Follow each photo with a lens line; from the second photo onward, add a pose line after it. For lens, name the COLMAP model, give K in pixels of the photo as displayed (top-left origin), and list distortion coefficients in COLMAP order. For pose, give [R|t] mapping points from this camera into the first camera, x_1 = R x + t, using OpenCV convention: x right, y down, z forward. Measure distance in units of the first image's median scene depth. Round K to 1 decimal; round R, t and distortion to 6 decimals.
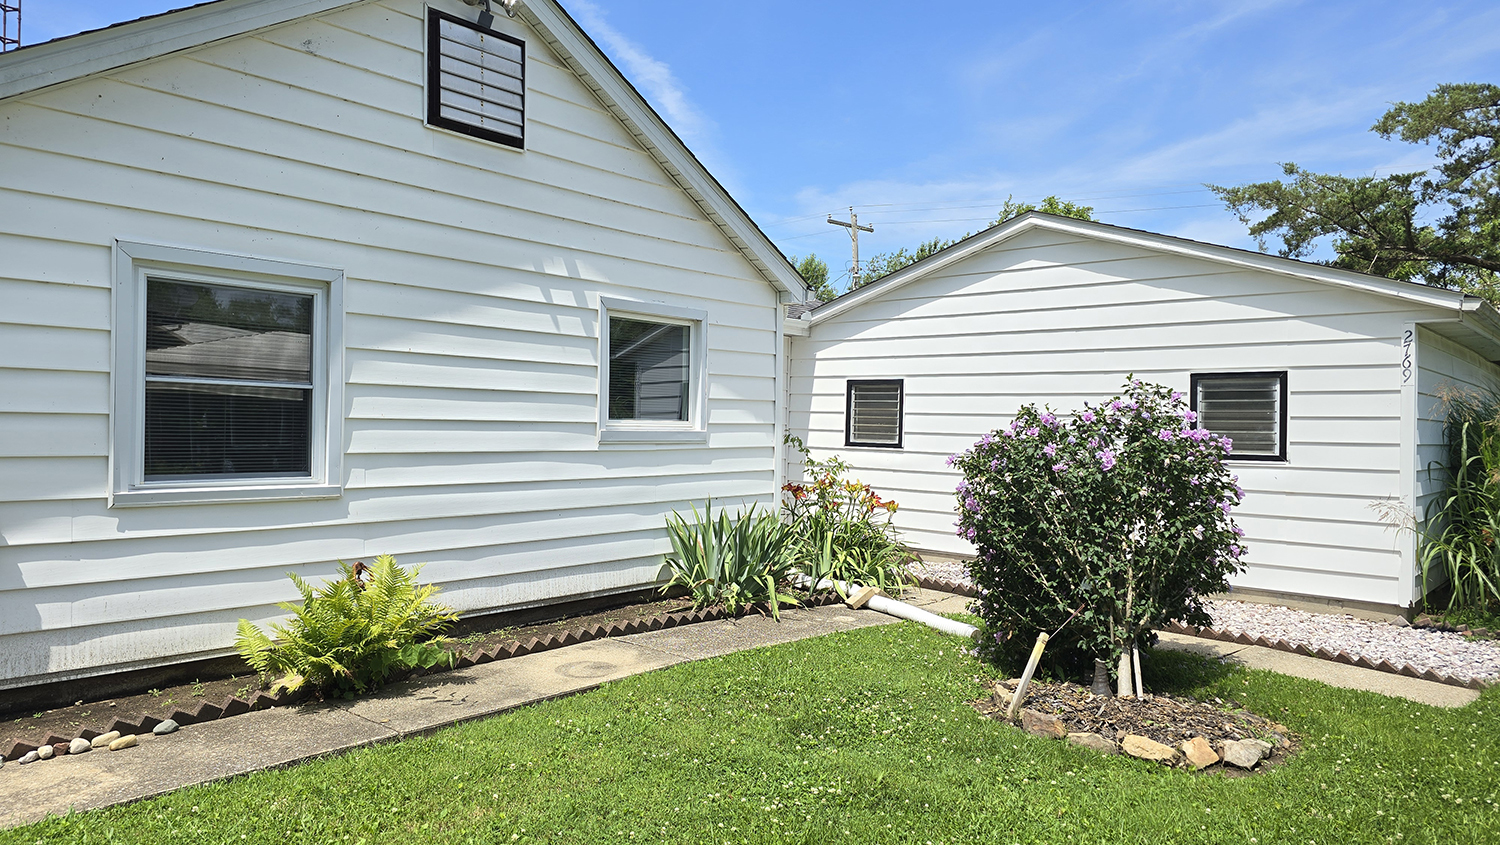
lens RADIAL K [[935.1, 0, 750.0], [0, 935.1, 422.5], [0, 0, 1]] dist [0.074917, -0.078354]
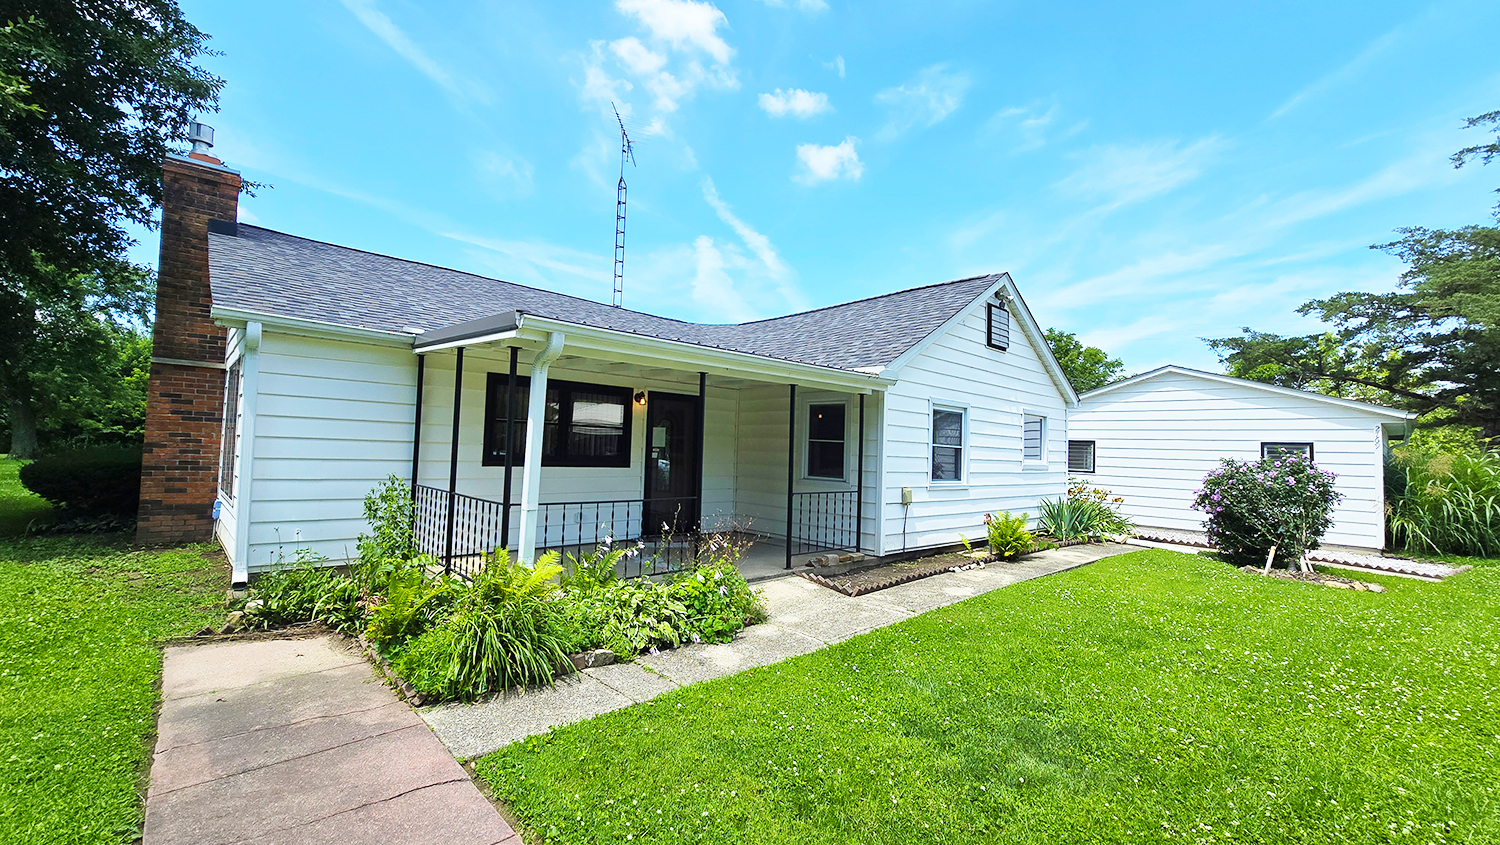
lens RADIAL K [[608.5, 0, 745.9], [0, 608.5, 418.1], [0, 0, 1]] dist [-0.018725, 0.005610]
pose [[0.996382, 0.009756, -0.084423, -0.365582], [-0.015026, 0.997962, -0.062013, -0.001049], [0.083646, 0.063057, 0.994498, -0.302049]]
